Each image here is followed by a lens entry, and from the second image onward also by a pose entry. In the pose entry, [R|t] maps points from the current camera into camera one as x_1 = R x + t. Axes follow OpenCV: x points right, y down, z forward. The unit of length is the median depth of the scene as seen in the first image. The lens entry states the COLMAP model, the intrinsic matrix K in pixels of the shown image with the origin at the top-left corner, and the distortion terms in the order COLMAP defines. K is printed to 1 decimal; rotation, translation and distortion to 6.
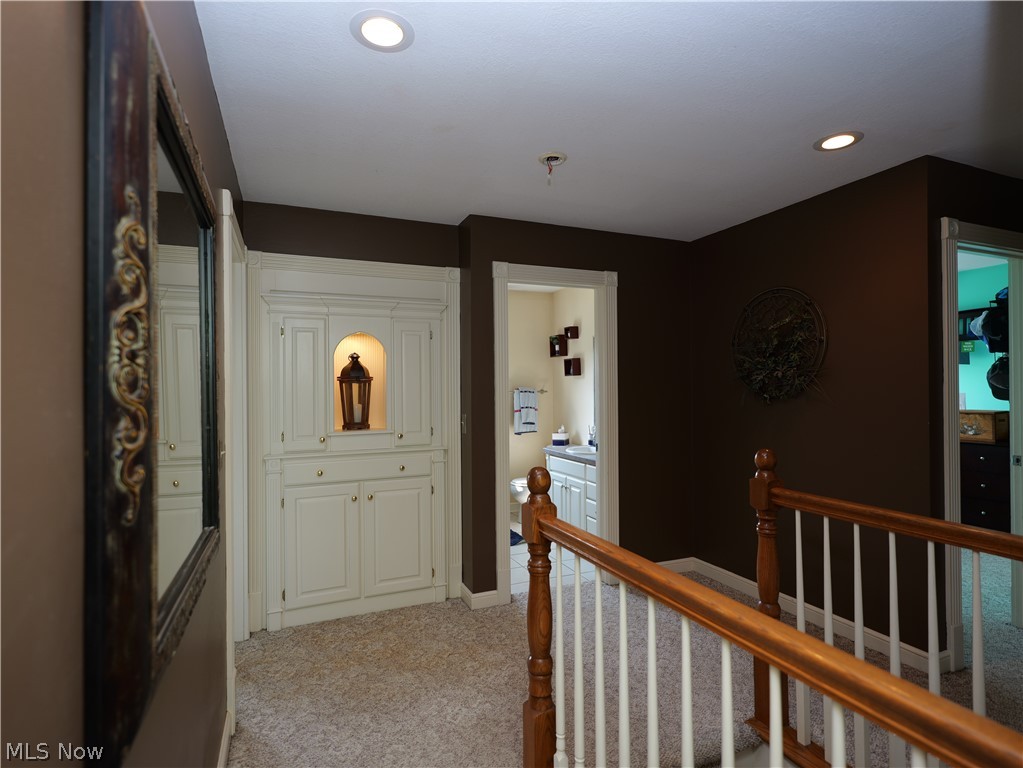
lens RADIAL K [[525.2, 0, 511.7], [0, 525.2, 385.4], [0, 0, 1]] dist [-0.000134, 0.000000]
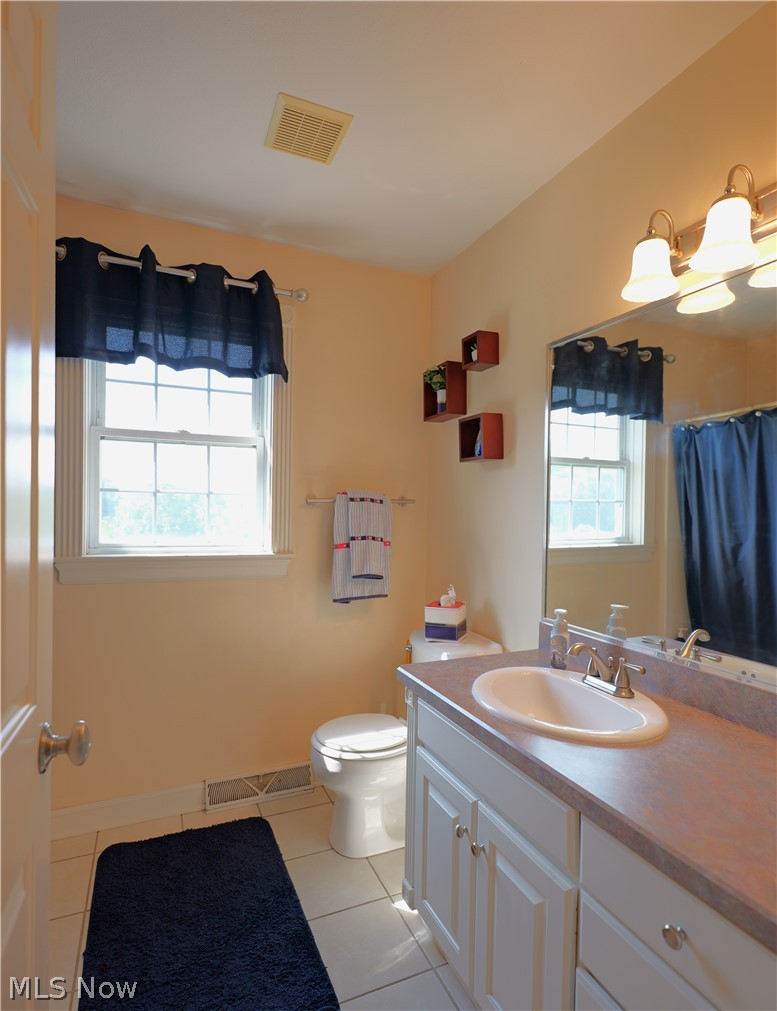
lens RADIAL K [[531.1, 0, 387.0], [0, 531.1, 508.1], [0, 0, 1]] dist [0.000319, 0.000001]
pose [[0.999567, 0.024665, 0.016019, 0.039397], [-0.024809, 0.999653, 0.008909, 0.014635], [-0.015794, -0.009302, 0.999832, 0.587685]]
